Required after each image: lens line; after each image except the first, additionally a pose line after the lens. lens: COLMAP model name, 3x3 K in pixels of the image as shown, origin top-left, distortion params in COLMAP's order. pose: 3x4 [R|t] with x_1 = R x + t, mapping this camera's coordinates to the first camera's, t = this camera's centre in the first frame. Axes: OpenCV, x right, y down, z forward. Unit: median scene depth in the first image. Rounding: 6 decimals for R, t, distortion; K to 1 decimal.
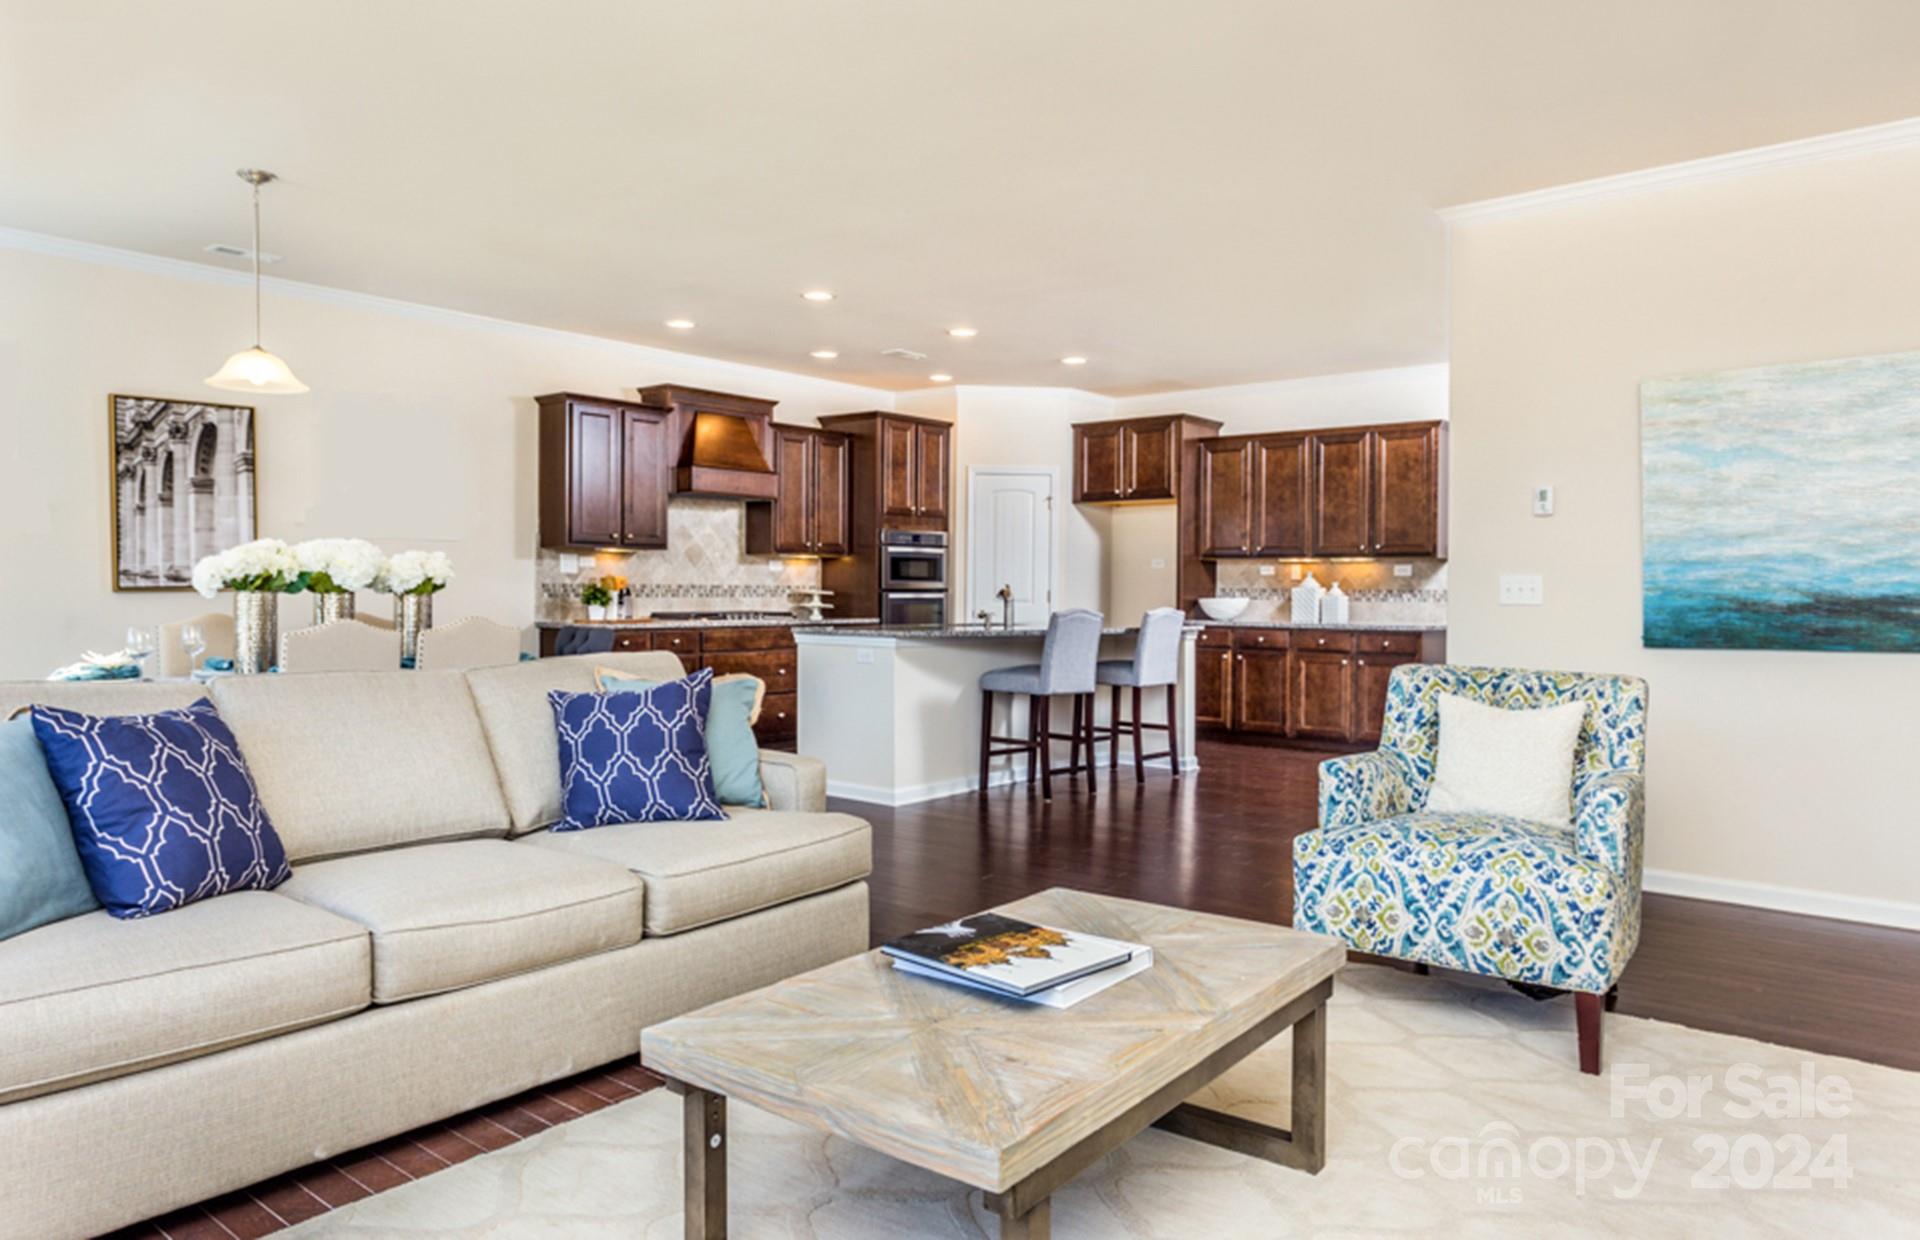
lens RADIAL K [[1278.0, 0, 960.0], [0, 1278.0, 620.0], [0, 0, 1]] dist [0.003258, 0.001516]
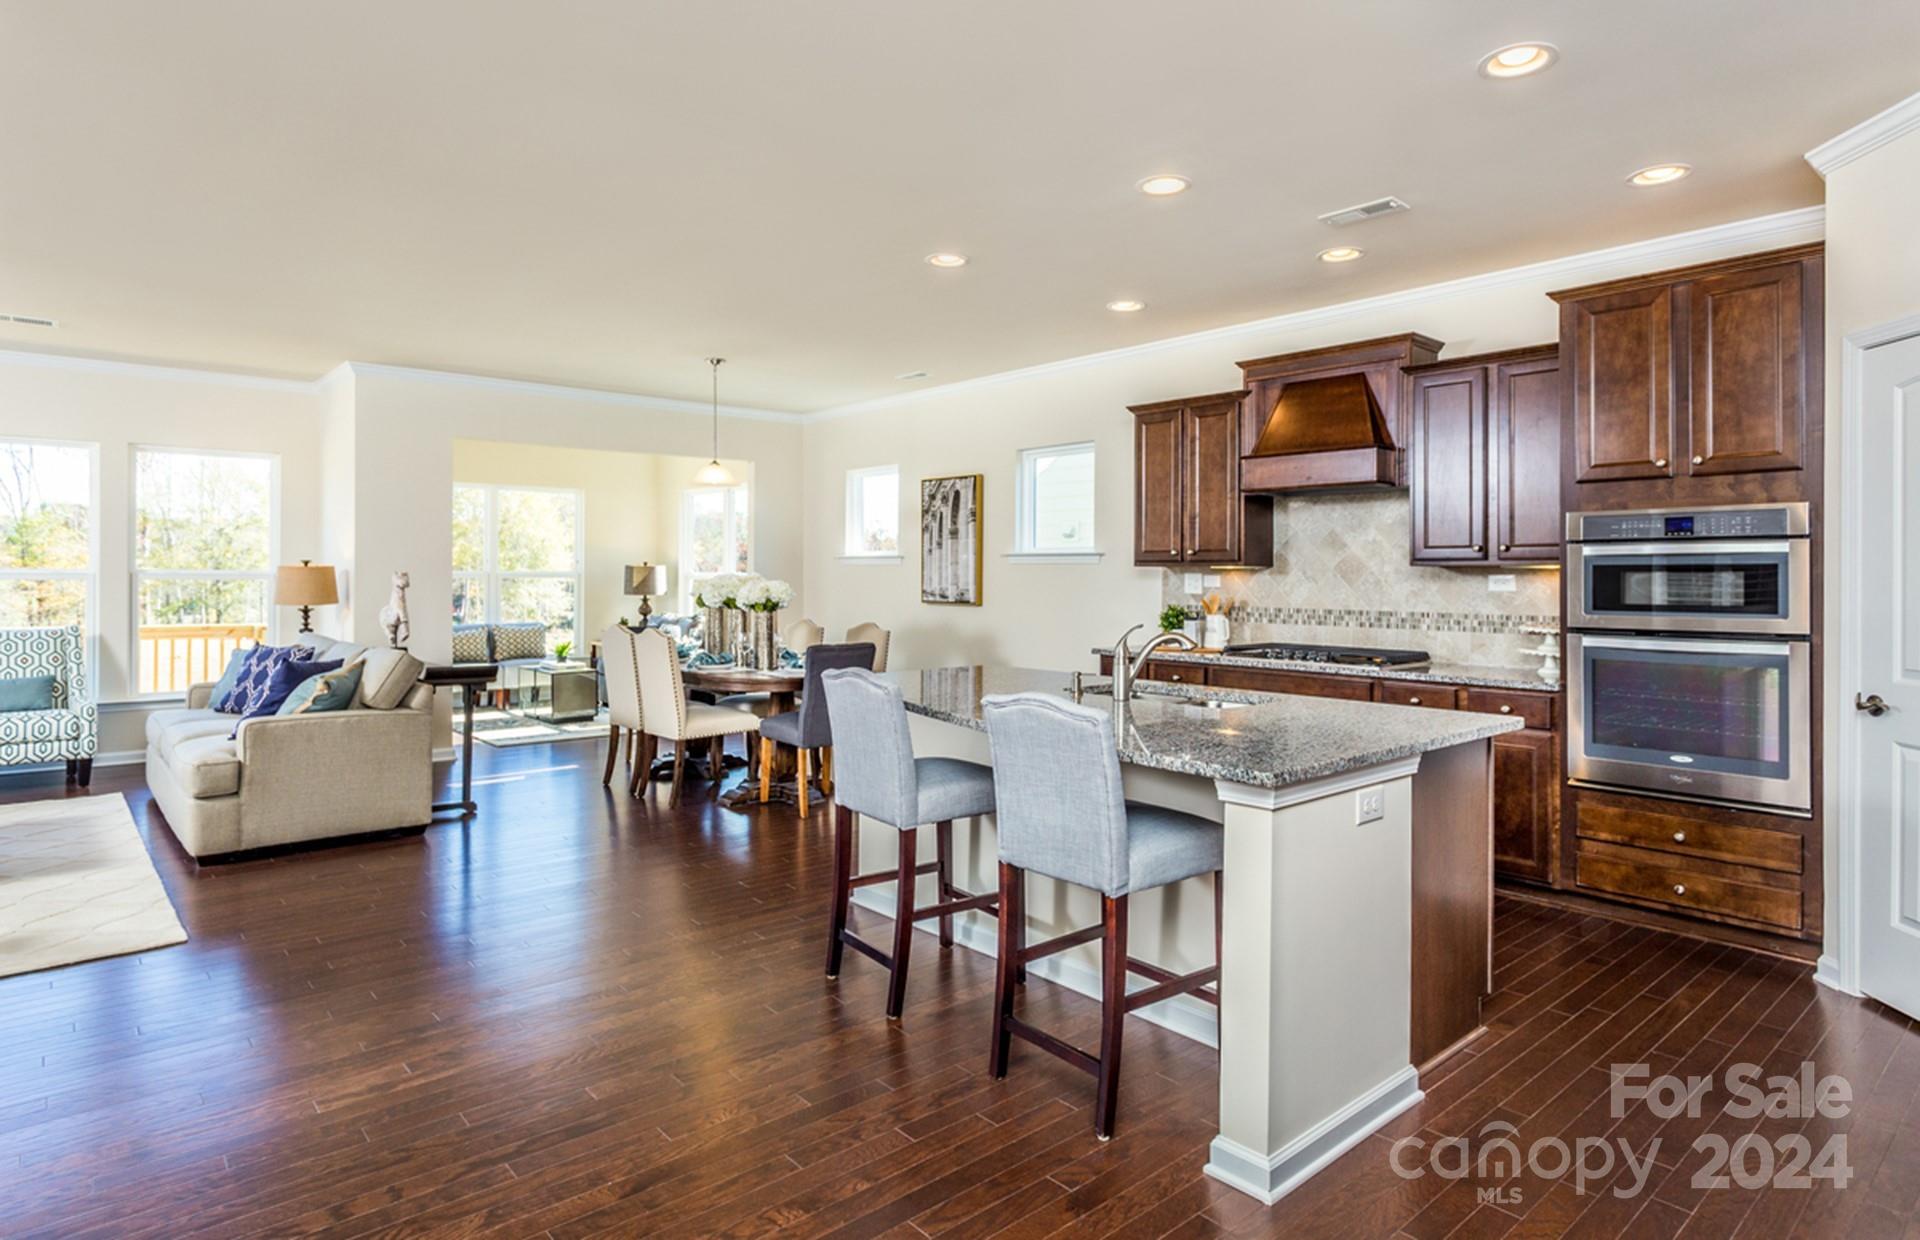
lens RADIAL K [[1062.8, 0, 967.6], [0, 1062.8, 569.6], [0, 0, 1]] dist [-0.001051, -0.000185]
pose [[-0.169107, -0.012872, -0.985514, 0.437570], [-0.030461, 0.999505, -0.007828, -0.039616], [0.985127, 0.028696, -0.169416, 0.889677]]
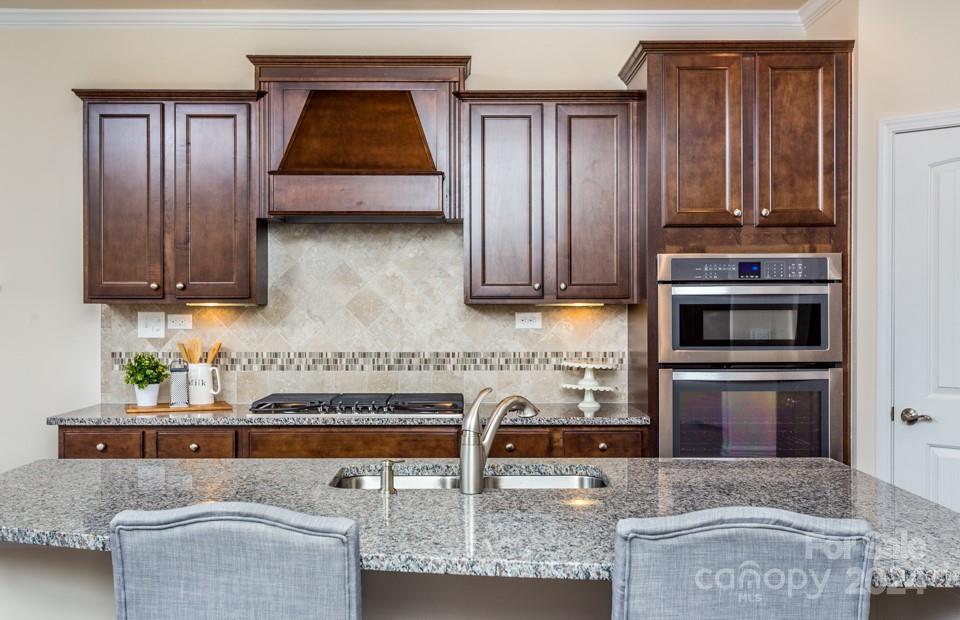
lens RADIAL K [[1095.3, 0, 480.0], [0, 1095.3, 310.0], [0, 0, 1]] dist [0.021157, -0.007144]
pose [[0.635388, -0.005798, -0.772172, 0.273065], [-0.014374, 0.999710, -0.019335, -0.039558], [0.772060, 0.023384, 0.635120, 0.685488]]
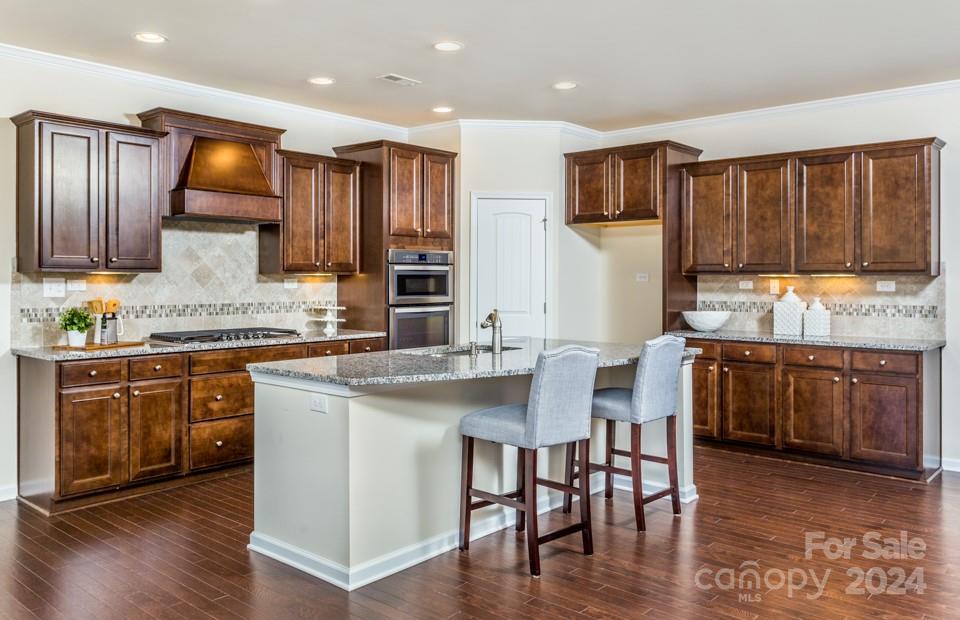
lens RADIAL K [[772.7, 0, 483.2], [0, 772.7, 279.4], [0, 0, 1]] dist [0.025390, -0.001926]
pose [[0.999744, -0.005253, -0.022022, 0.035499], [0.004726, 0.999703, -0.023914, -0.031668], [0.022141, 0.023804, 0.999471, 0.373202]]
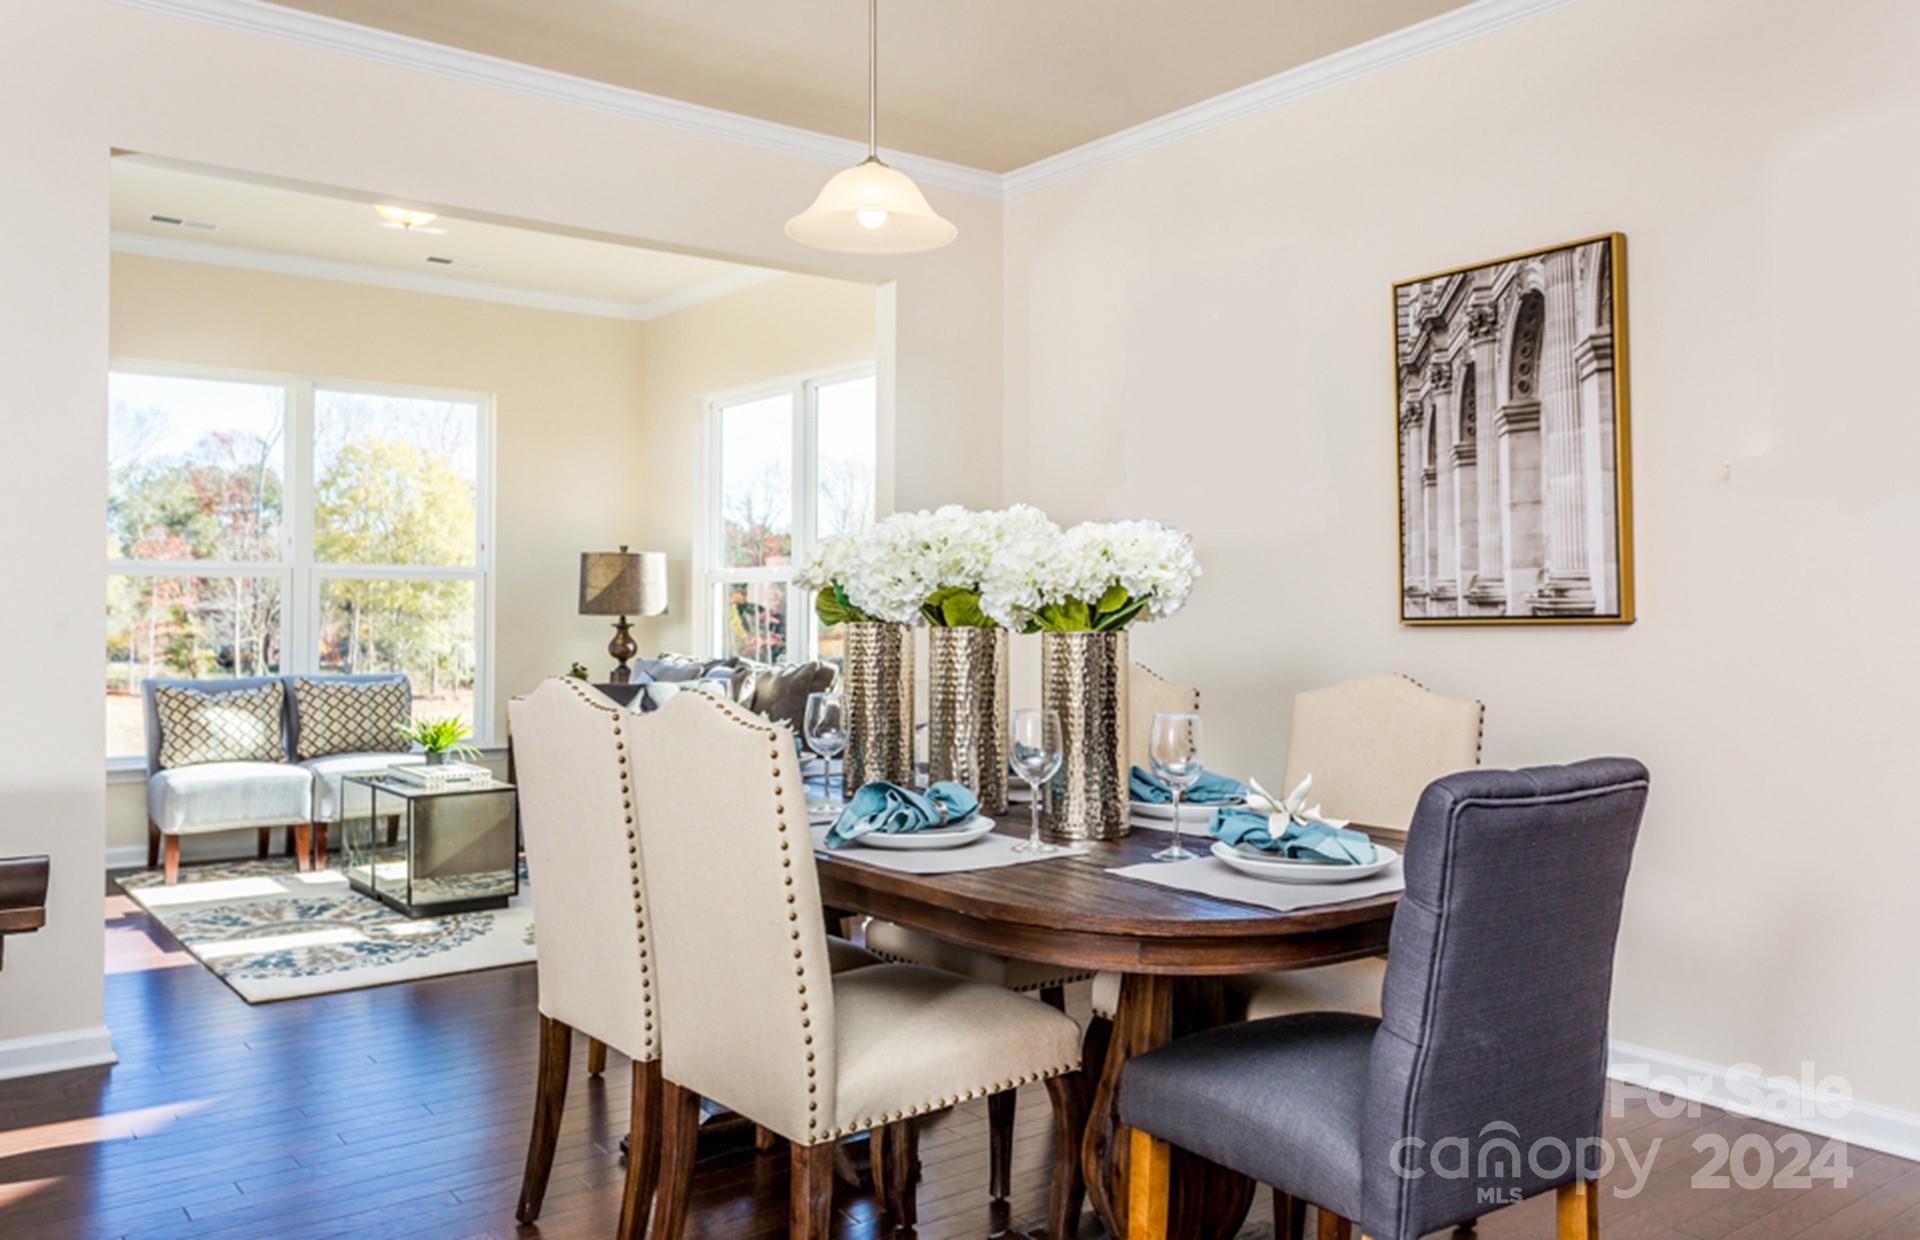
lens RADIAL K [[1471.4, 0, 958.3], [0, 1471.4, 576.4], [0, 0, 1]] dist [0.034136, 0.000569]
pose [[-0.224671, -0.031442, -0.973927, 0.019421], [-0.032469, 0.999166, -0.024766, -0.014882], [0.973894, 0.026058, -0.225505, 0.667267]]
